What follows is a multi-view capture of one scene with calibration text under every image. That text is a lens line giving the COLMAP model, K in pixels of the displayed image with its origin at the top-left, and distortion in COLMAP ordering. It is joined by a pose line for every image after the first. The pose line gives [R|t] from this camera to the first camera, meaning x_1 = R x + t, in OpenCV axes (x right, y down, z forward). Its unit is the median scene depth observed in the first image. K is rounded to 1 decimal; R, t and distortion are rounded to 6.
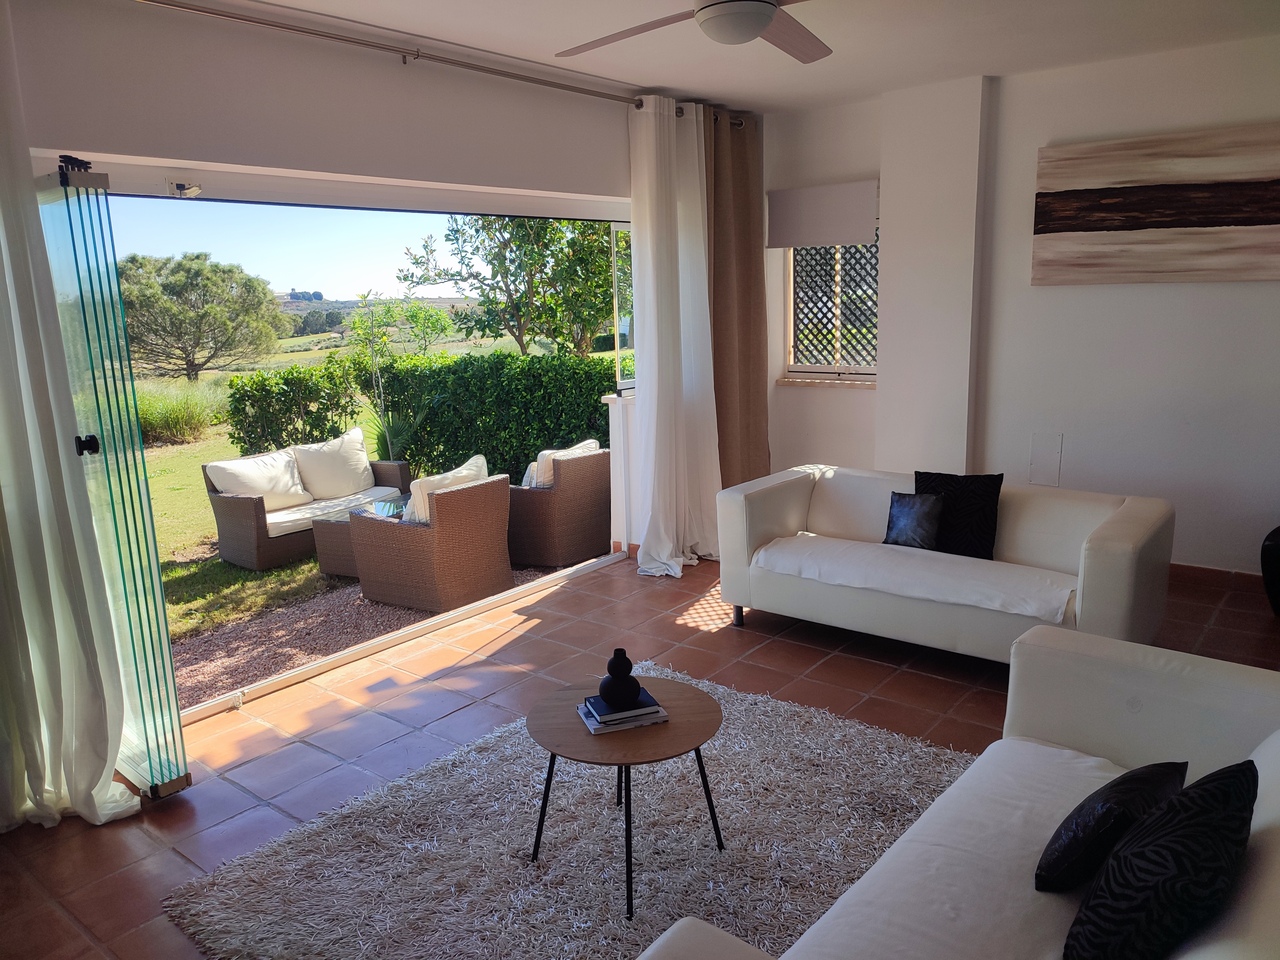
lens RADIAL K [[924.1, 0, 640.0], [0, 924.1, 480.0], [0, 0, 1]] dist [0.026737, -0.005089]
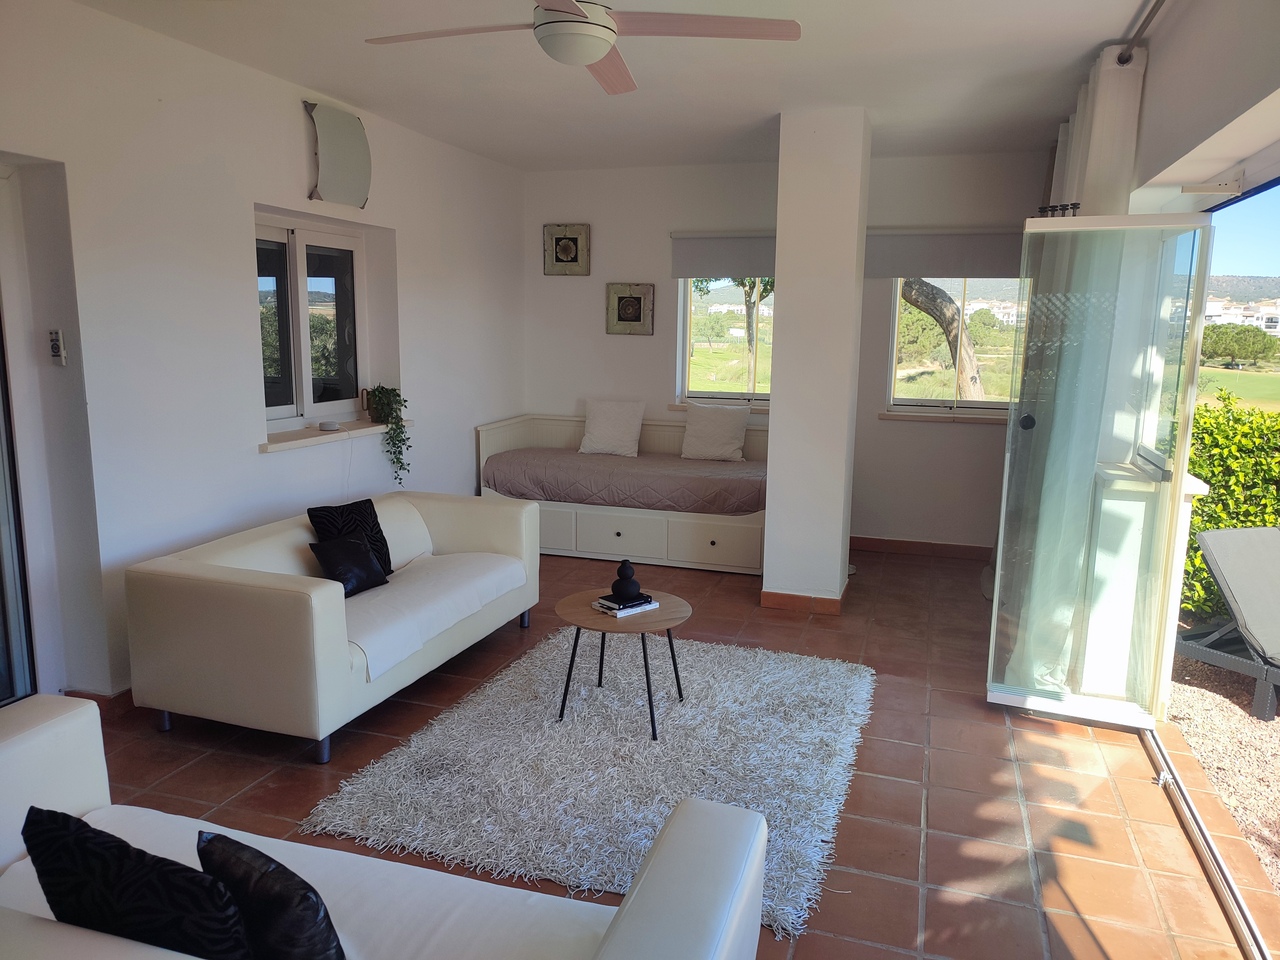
lens RADIAL K [[924.1, 0, 640.0], [0, 924.1, 480.0], [0, 0, 1]] dist [0.026737, -0.005089]
pose [[-0.933175, 0.079476, -0.350525, 0.148540], [-0.055601, 0.931586, 0.359244, -0.150144], [0.355095, 0.354727, -0.864914, 0.726230]]
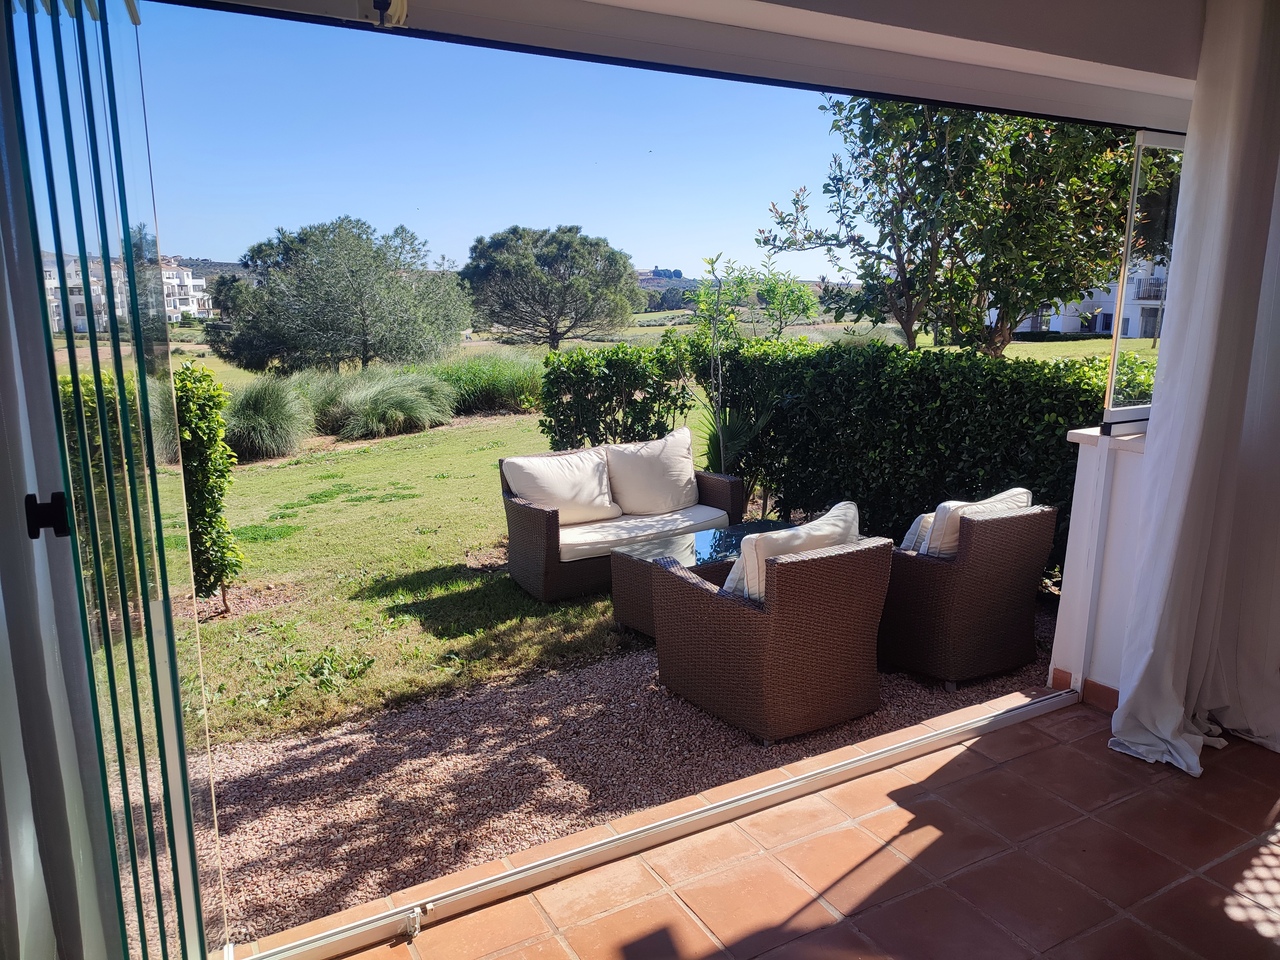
lens RADIAL K [[924.1, 0, 640.0], [0, 924.1, 480.0], [0, 0, 1]] dist [0.026737, -0.005089]
pose [[0.932078, 0.114861, -0.343566, -0.064885], [-0.108943, 0.993376, 0.036547, -0.036546], [0.345488, 0.003364, 0.938417, 0.245913]]
